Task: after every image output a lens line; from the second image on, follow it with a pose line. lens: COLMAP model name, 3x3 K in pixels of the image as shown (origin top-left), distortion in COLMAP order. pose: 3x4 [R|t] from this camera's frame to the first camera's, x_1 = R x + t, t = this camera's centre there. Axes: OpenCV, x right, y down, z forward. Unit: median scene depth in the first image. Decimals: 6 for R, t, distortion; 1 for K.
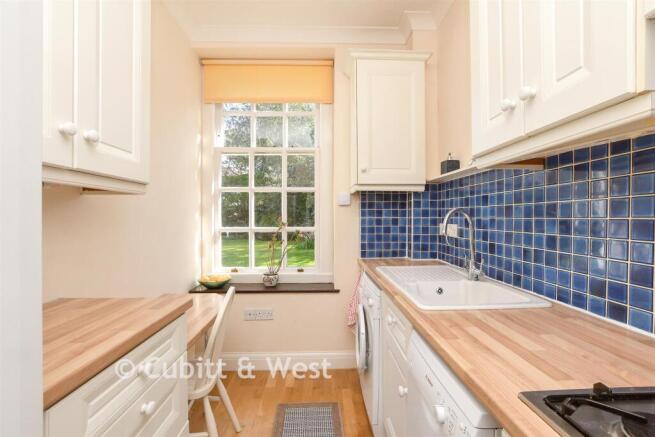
lens RADIAL K [[290.3, 0, 327.5], [0, 290.3, 218.5], [0, 0, 1]] dist [-0.051110, -0.000004]
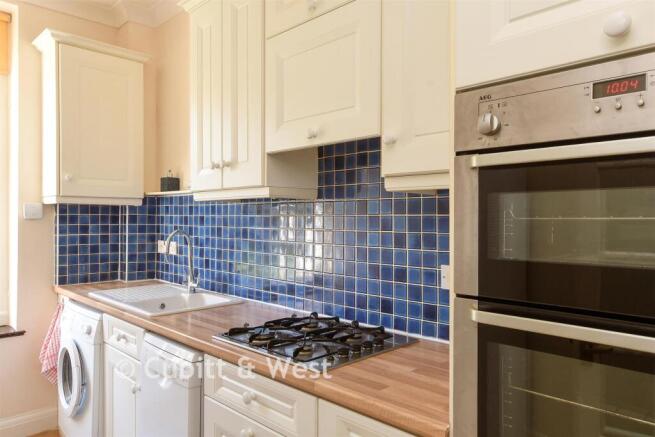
lens RADIAL K [[482.7, 0, 327.5], [0, 482.7, 218.5], [0, 0, 1]] dist [0.042273, 0.001201]
pose [[0.746682, 0.004192, 0.665168, -0.261454], [-0.003683, 0.999991, -0.002167, -0.055047], [-0.665171, -0.000832, 0.746691, -0.570340]]
